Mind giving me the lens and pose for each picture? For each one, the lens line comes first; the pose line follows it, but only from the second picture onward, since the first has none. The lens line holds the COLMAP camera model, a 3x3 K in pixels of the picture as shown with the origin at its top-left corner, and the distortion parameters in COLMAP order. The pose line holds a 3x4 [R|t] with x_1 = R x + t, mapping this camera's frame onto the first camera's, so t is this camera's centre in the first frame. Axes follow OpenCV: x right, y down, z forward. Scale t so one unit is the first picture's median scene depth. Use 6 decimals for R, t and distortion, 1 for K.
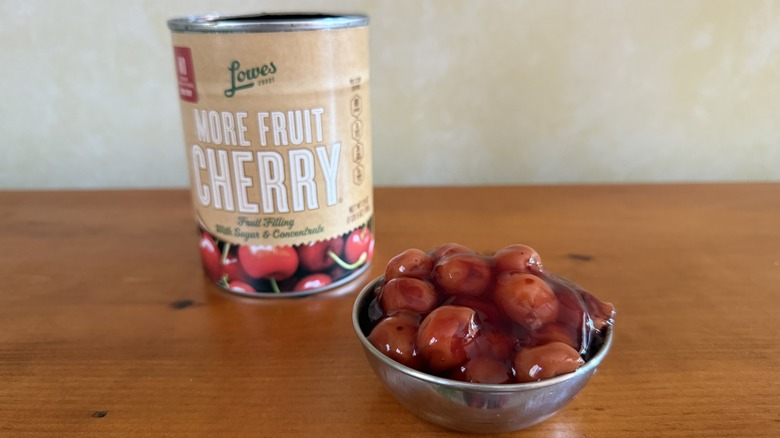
lens RADIAL K [[577.8, 0, 389.3], [0, 577.8, 219.3], [0, 0, 1]] dist [-0.070428, 0.024962]
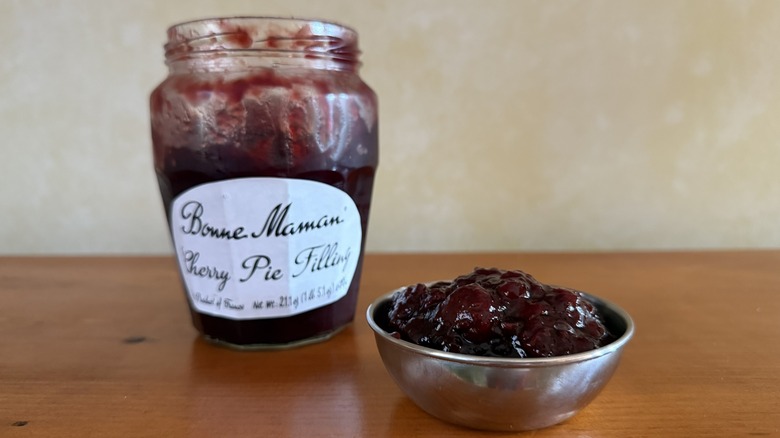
lens RADIAL K [[577.8, 0, 390.5], [0, 577.8, 226.5], [0, 0, 1]] dist [-0.070428, 0.024962]
pose [[0.999883, 0.002827, -0.015030, 0.099707], [-0.005789, 0.979603, -0.200860, 0.180390], [0.014155, 0.200924, 0.979505, 0.028026]]
